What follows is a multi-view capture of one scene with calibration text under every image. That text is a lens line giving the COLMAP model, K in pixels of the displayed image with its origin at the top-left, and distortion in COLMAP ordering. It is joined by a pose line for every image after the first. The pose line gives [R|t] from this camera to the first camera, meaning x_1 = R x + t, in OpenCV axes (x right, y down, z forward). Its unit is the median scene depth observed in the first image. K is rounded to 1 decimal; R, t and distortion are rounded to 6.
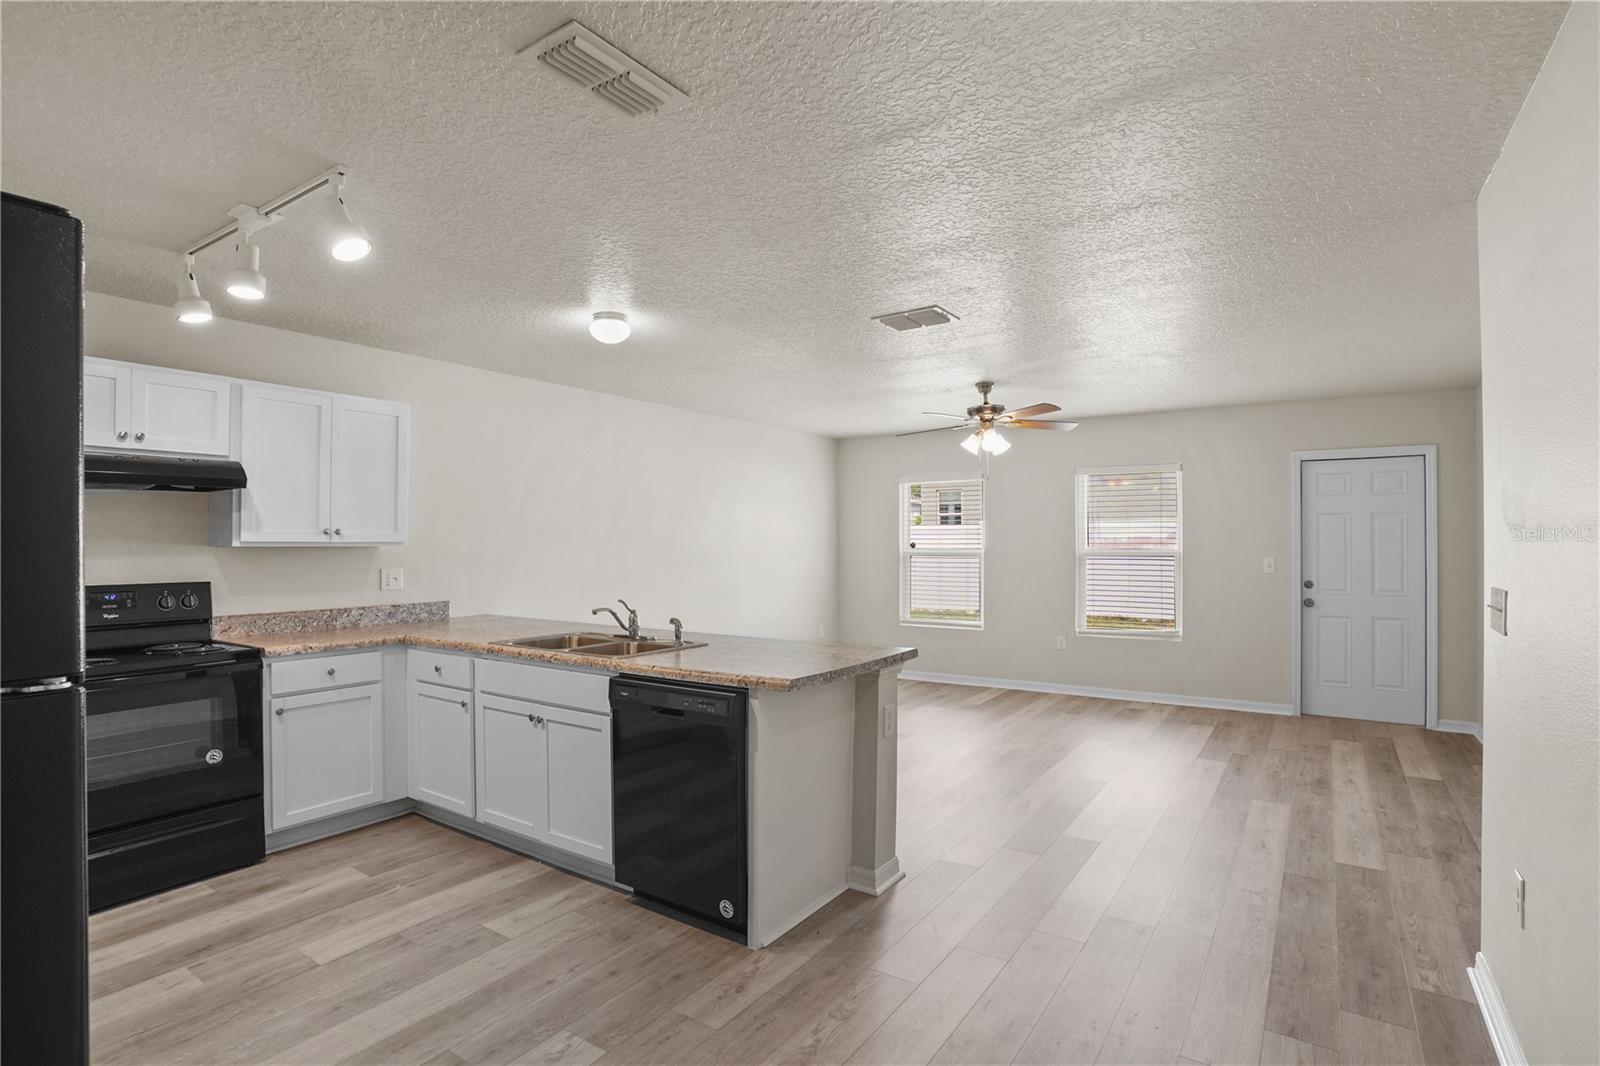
lens RADIAL K [[800.0, 0, 793.3], [0, 800.0, 537.5], [0, 0, 1]] dist [-0.086686, 0.038507]
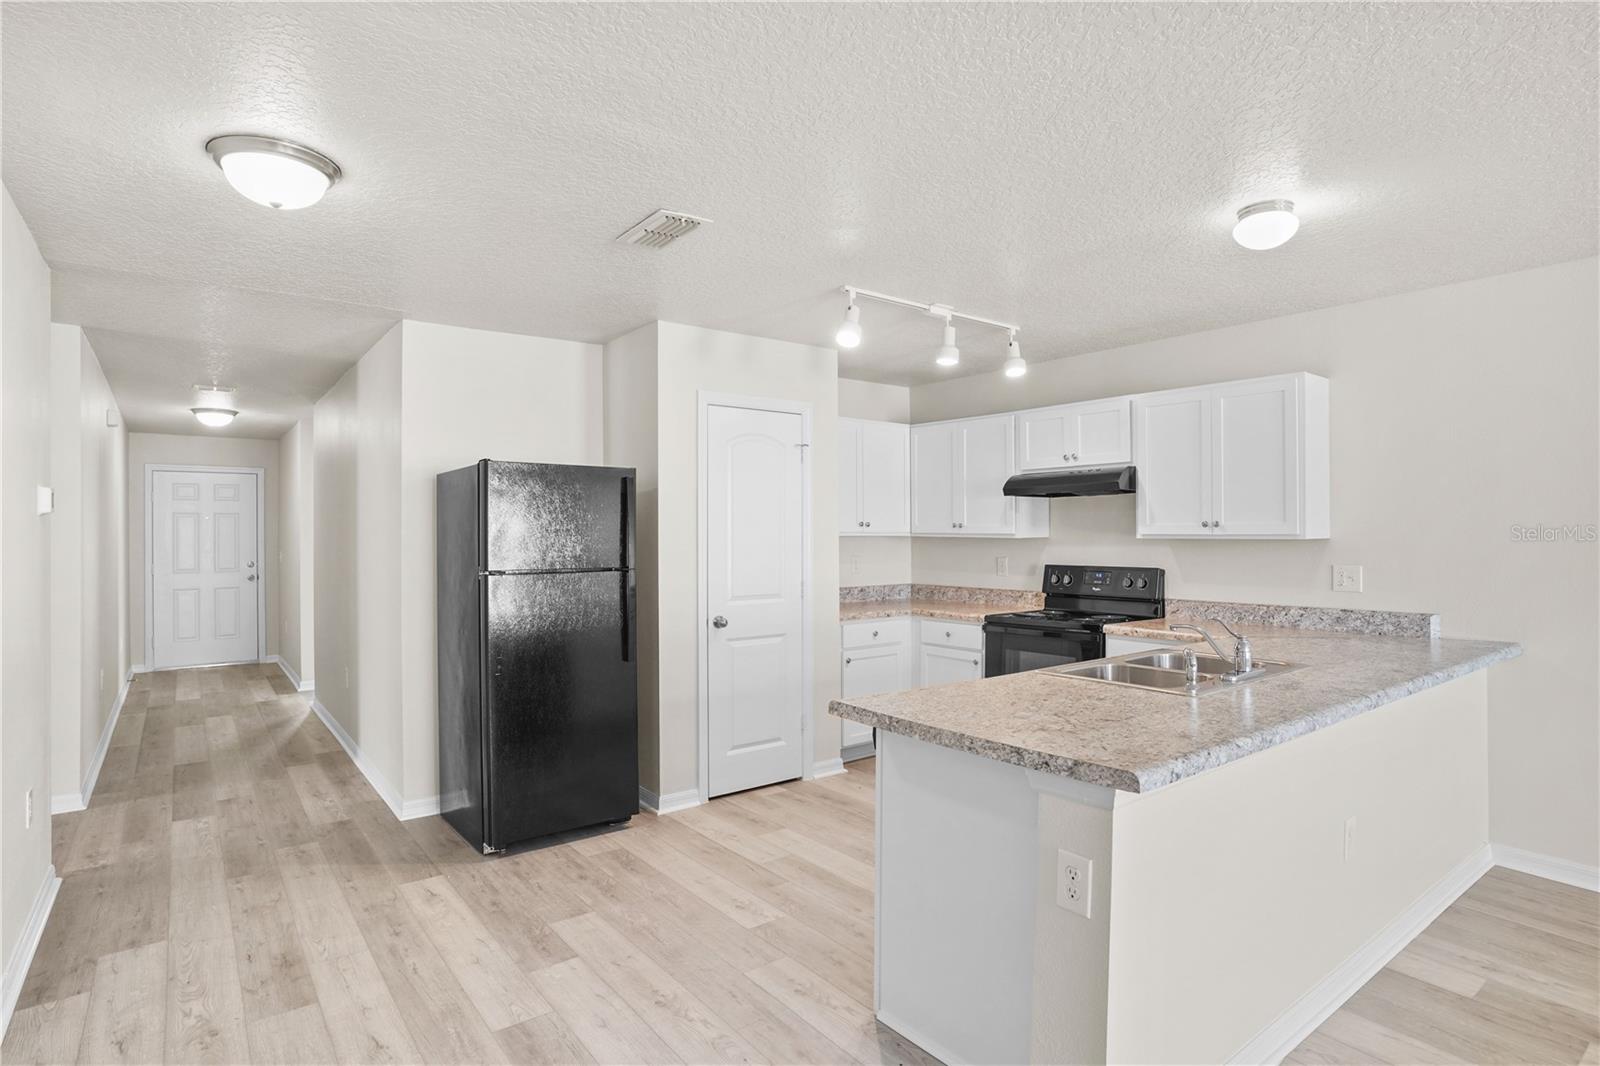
lens RADIAL K [[829.9, 0, 797.9], [0, 829.9, 537.2], [0, 0, 1]] dist [-0.004285, 0.000376]
pose [[-0.311551, 0.009969, -0.950177, 0.622118], [0.014352, 0.999880, 0.005784, -0.004750], [0.950121, -0.011835, -0.311657, 0.890973]]
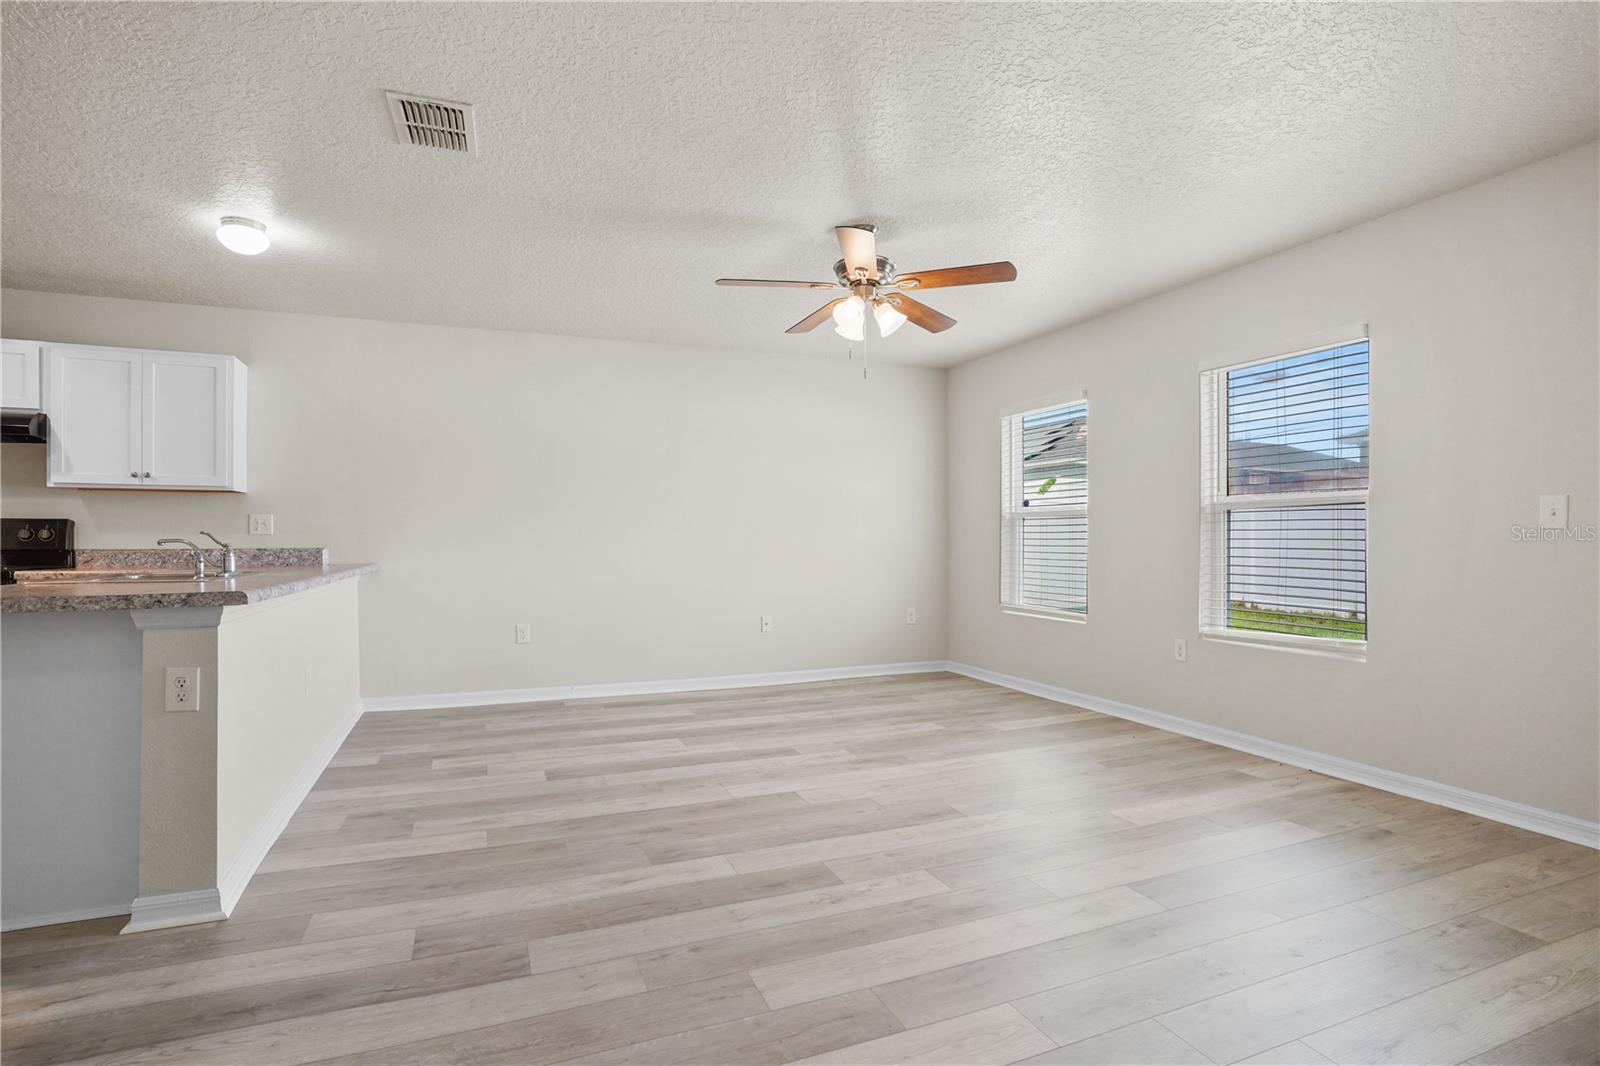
lens RADIAL K [[792.5, 0, 800.7], [0, 792.5, 538.3], [0, 0, 1]] dist [-0.019256, 0.009445]
pose [[0.826231, 0.001472, -0.563329, 0.863462], [0.002364, 0.999979, 0.006080, 0.083261], [0.563326, -0.006355, 0.826210, 0.653186]]
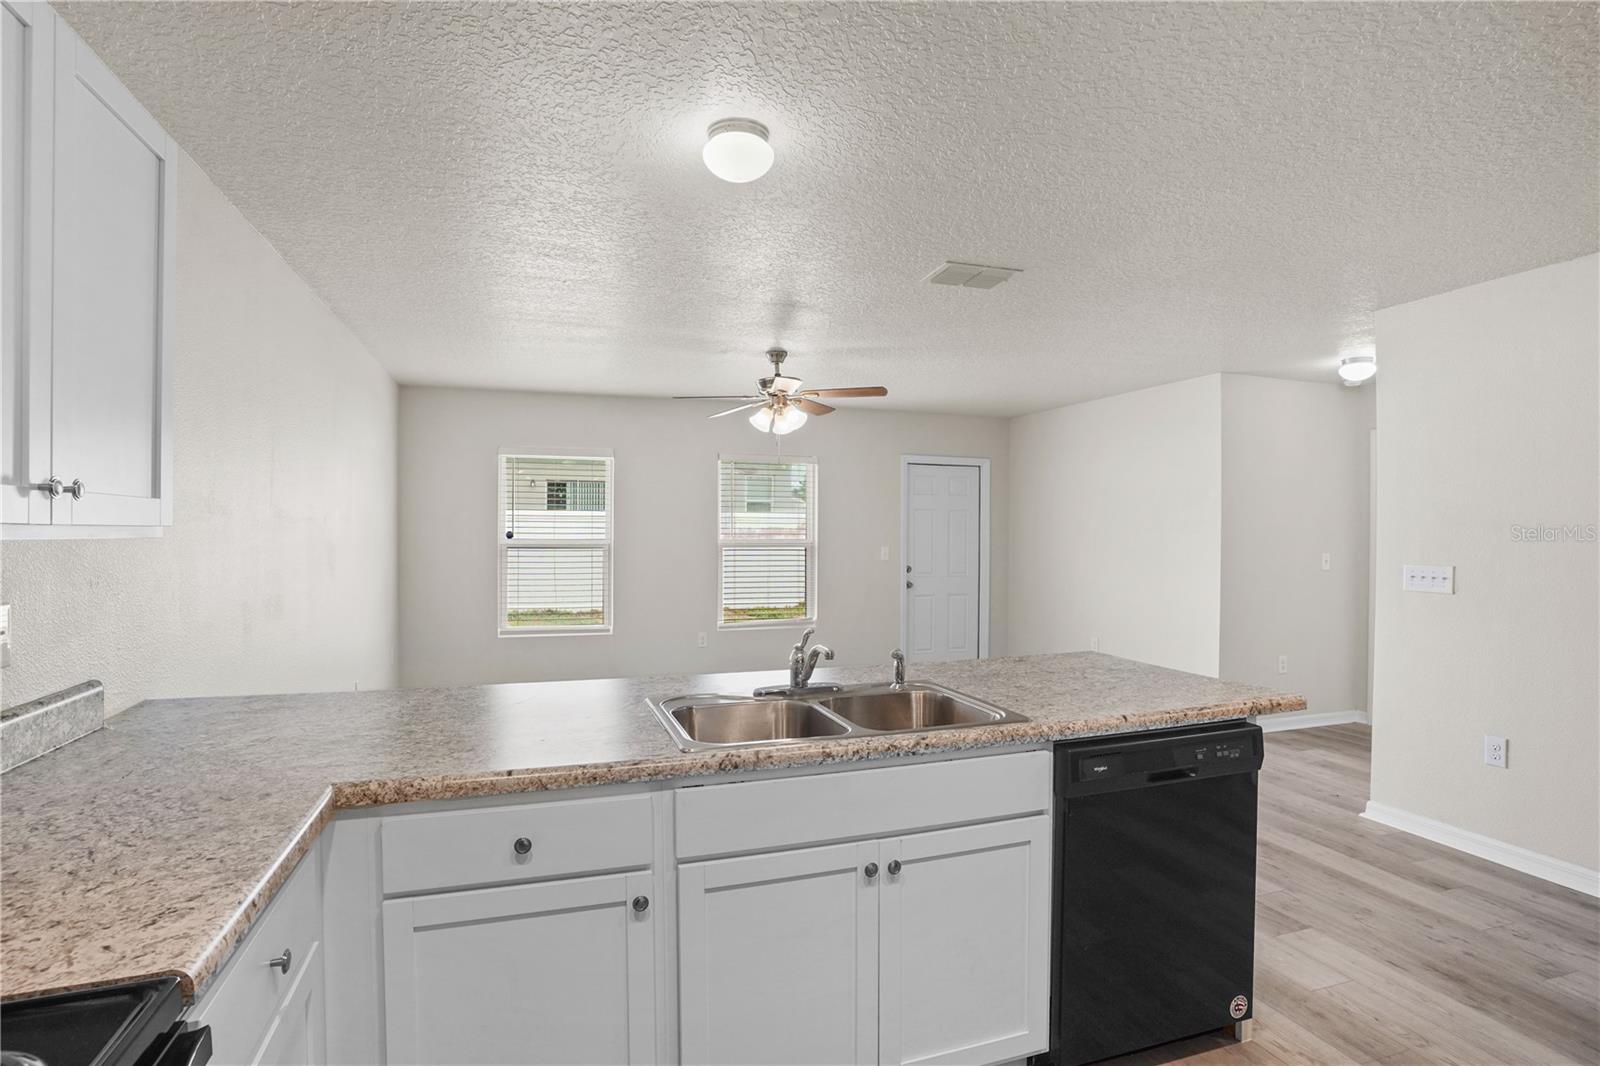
lens RADIAL K [[815.5, 0, 806.1], [0, 815.5, 537.8], [0, 0, 1]] dist [-0.088489, 0.041553]
pose [[0.592976, -0.001316, 0.805219, -0.709002], [-0.009426, 0.999919, 0.008575, 0.006445], [-0.805165, -0.012675, 0.592916, 0.661204]]
